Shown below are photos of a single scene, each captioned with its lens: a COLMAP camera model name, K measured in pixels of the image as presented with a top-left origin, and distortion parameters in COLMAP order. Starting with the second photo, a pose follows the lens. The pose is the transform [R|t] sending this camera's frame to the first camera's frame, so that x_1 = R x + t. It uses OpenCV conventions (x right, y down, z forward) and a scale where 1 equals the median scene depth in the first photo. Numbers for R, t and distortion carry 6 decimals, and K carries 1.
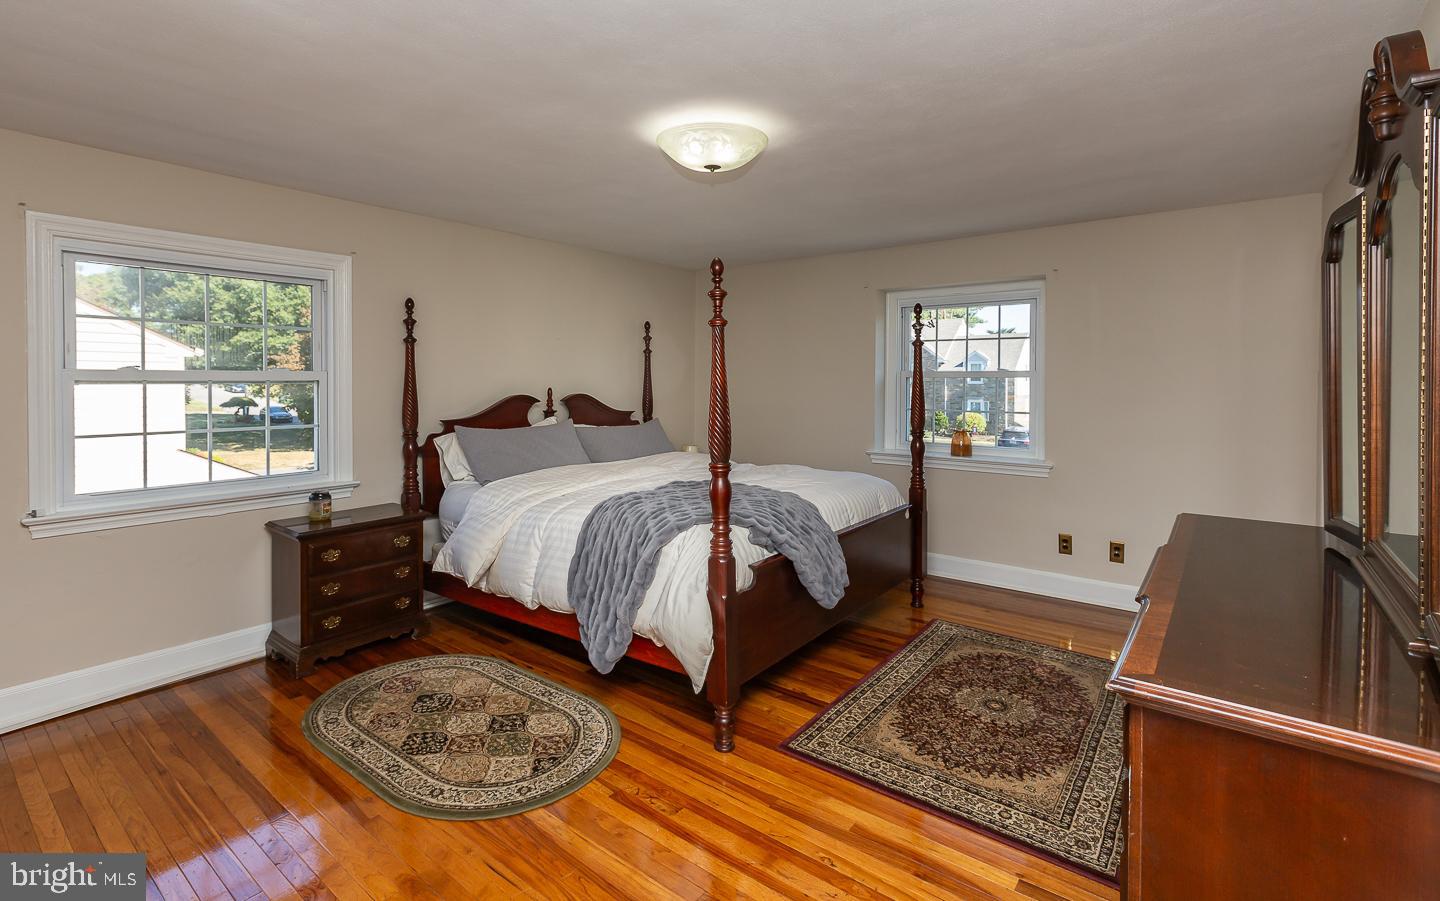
lens RADIAL K [[653.3, 0, 720.0], [0, 653.3, 450.5], [0, 0, 1]] dist [-0.000815, 0.000049]
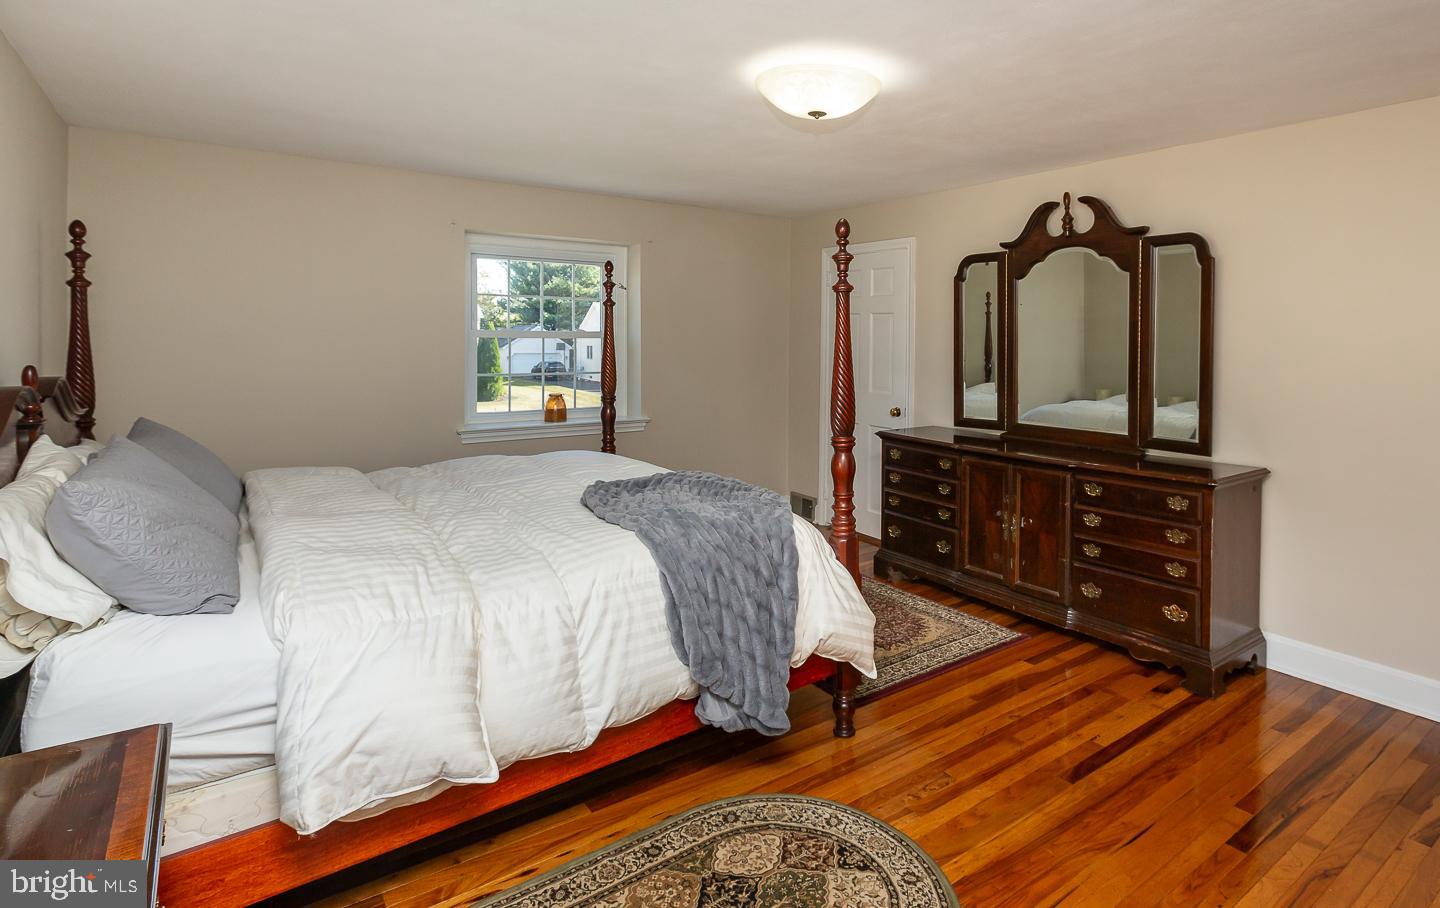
lens RADIAL K [[738.9, 0, 719.7], [0, 738.9, 418.9], [0, 0, 1]] dist [-0.001962, -0.000379]
pose [[0.305860, -0.112736, 0.945378, -1.074356], [0.103153, 0.991043, 0.084808, -0.117572], [-0.946472, 0.071579, 0.314749, 0.842062]]
